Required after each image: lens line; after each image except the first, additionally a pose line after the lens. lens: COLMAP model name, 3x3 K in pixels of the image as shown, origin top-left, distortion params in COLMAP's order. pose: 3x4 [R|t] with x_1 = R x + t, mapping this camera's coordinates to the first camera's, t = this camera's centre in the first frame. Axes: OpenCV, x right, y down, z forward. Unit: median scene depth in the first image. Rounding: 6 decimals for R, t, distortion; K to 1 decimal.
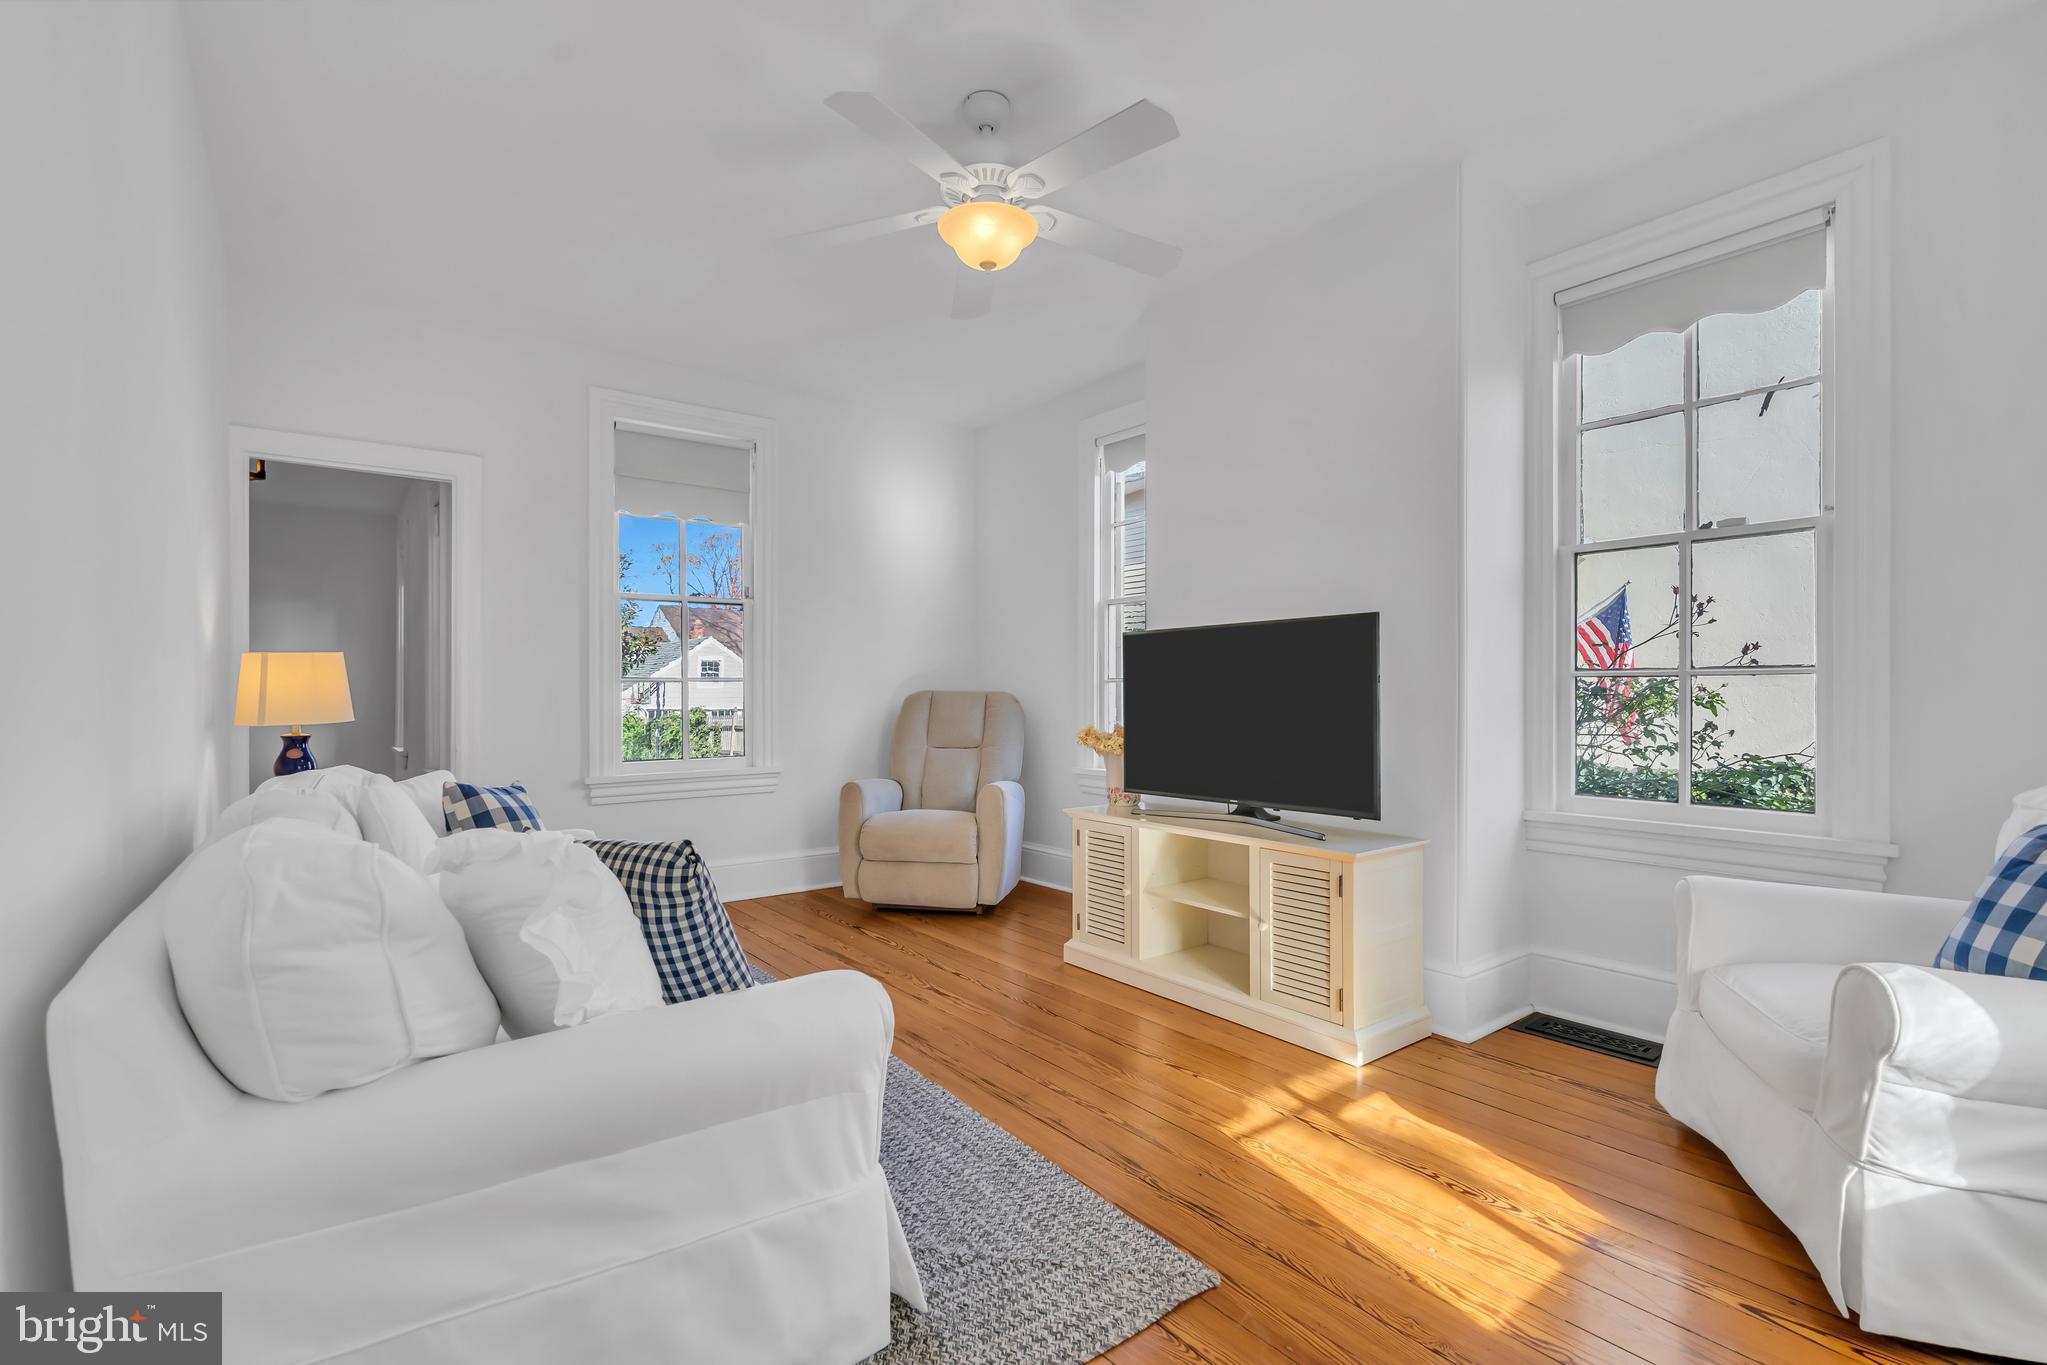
lens RADIAL K [[927.5, 0, 1026.8], [0, 927.5, 689.8], [0, 0, 1]] dist [-0.000298, 0.000164]
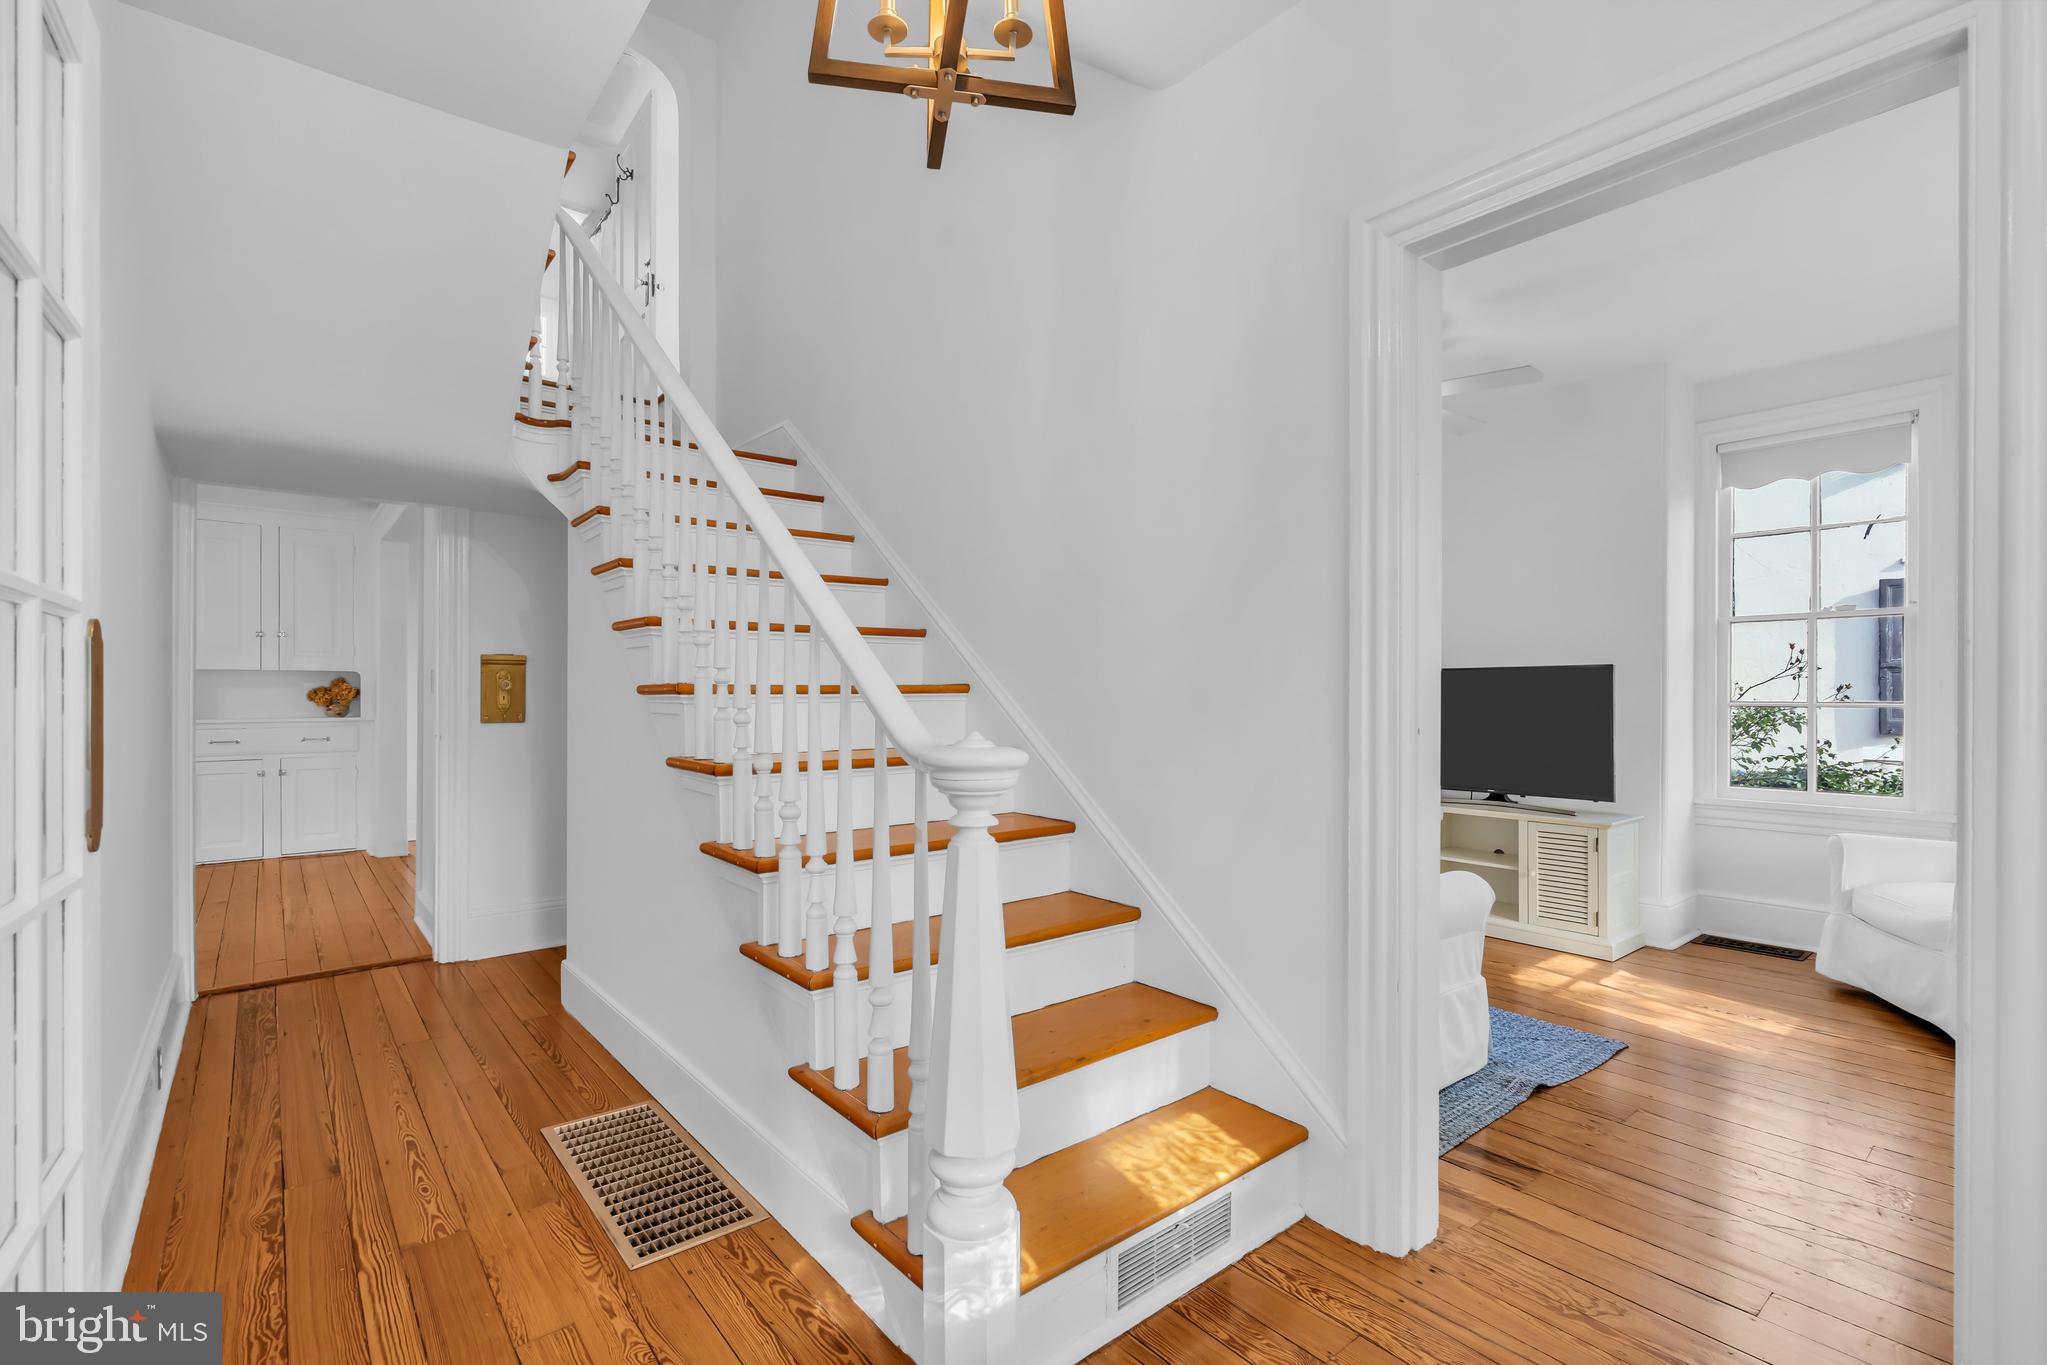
lens RADIAL K [[927.5, 0, 1026.8], [0, 927.5, 689.8], [0, 0, 1]] dist [-0.000298, 0.000164]
pose [[0.999503, 0.007501, 0.030627, -0.616838], [-0.007511, 0.999972, 0.000205, -0.035400], [-0.030625, -0.000435, 0.999531, -0.473907]]
